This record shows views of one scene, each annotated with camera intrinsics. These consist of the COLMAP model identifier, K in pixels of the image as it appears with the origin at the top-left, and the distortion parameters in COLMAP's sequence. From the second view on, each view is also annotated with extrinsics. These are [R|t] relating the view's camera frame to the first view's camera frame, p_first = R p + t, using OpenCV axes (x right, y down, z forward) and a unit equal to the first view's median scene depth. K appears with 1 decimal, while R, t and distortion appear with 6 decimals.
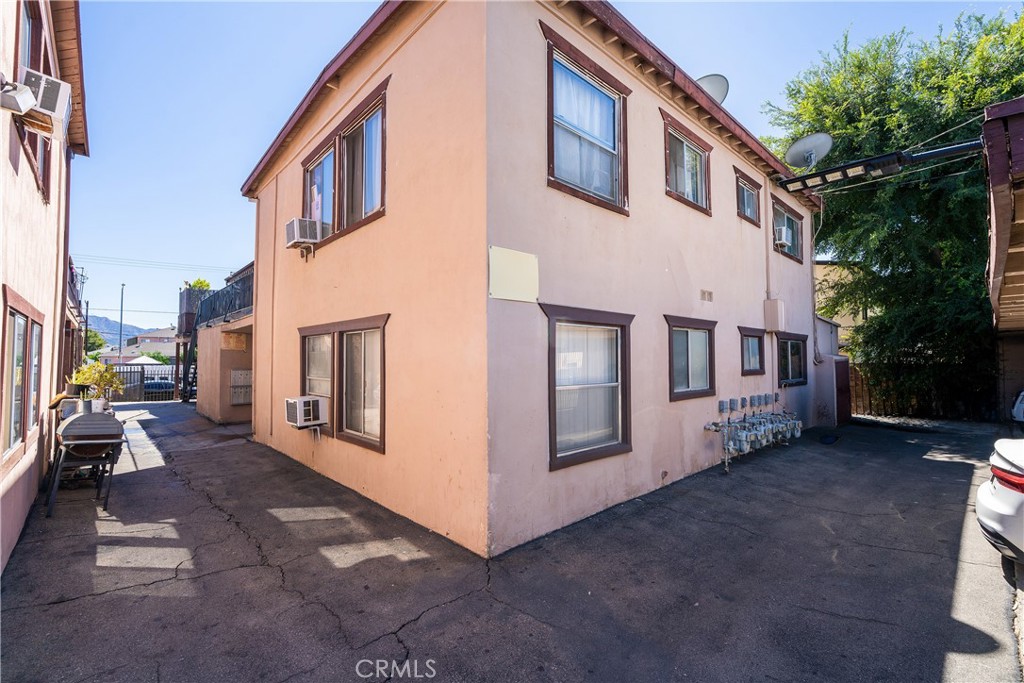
lens RADIAL K [[447.4, 0, 512.0], [0, 447.4, 341.5], [0, 0, 1]] dist [-0.007444, -0.000051]
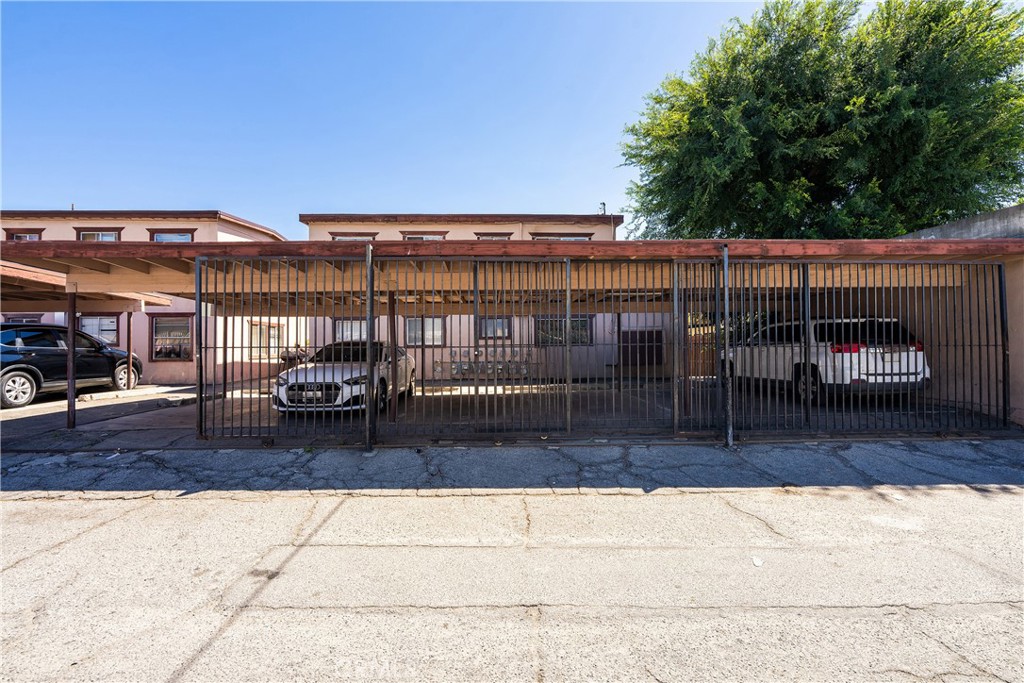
lens RADIAL K [[446.1, 0, 512.0], [0, 446.1, 341.5], [0, 0, 1]] dist [-0.003205, -0.000082]
pose [[0.766270, -0.015837, -0.642323, 2.799031], [0.032457, 0.999374, 0.014079, 0.094610], [0.641698, -0.031636, 0.766305, -0.618381]]
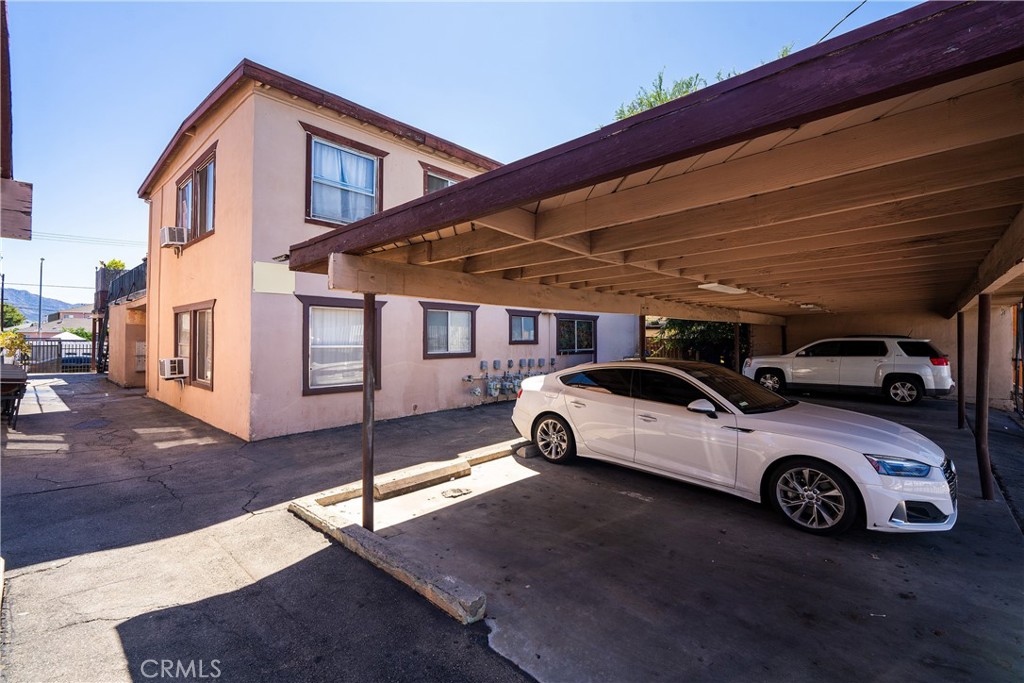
lens RADIAL K [[455.0, 0, 512.2], [0, 455.0, 326.5], [0, 0, 1]] dist [-0.007647, 0.000271]
pose [[0.996541, 0.006598, 0.082842, 0.600073], [-0.007640, 0.999896, 0.012266, 0.004694], [-0.082752, -0.012856, 0.996487, -0.618148]]
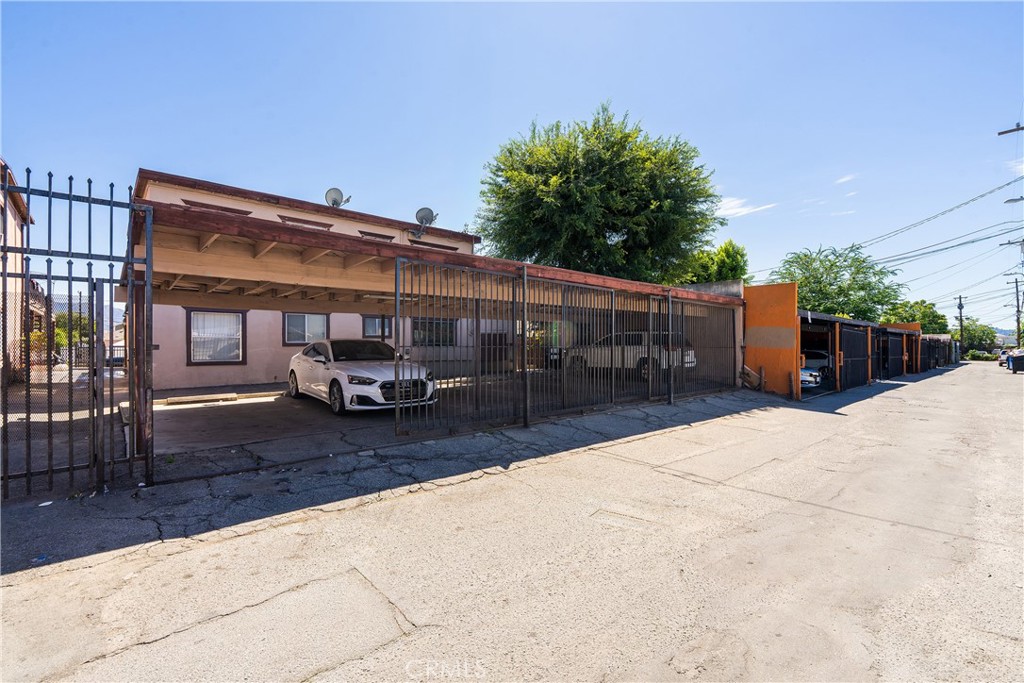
lens RADIAL K [[447.4, 0, 512.0], [0, 447.4, 341.5], [0, 0, 1]] dist [-0.007444, -0.000051]
pose [[0.999979, -0.001411, -0.006277, 1.754867], [0.001590, 0.999587, 0.028706, 0.054318], [0.006233, -0.028715, 0.999568, -1.434840]]
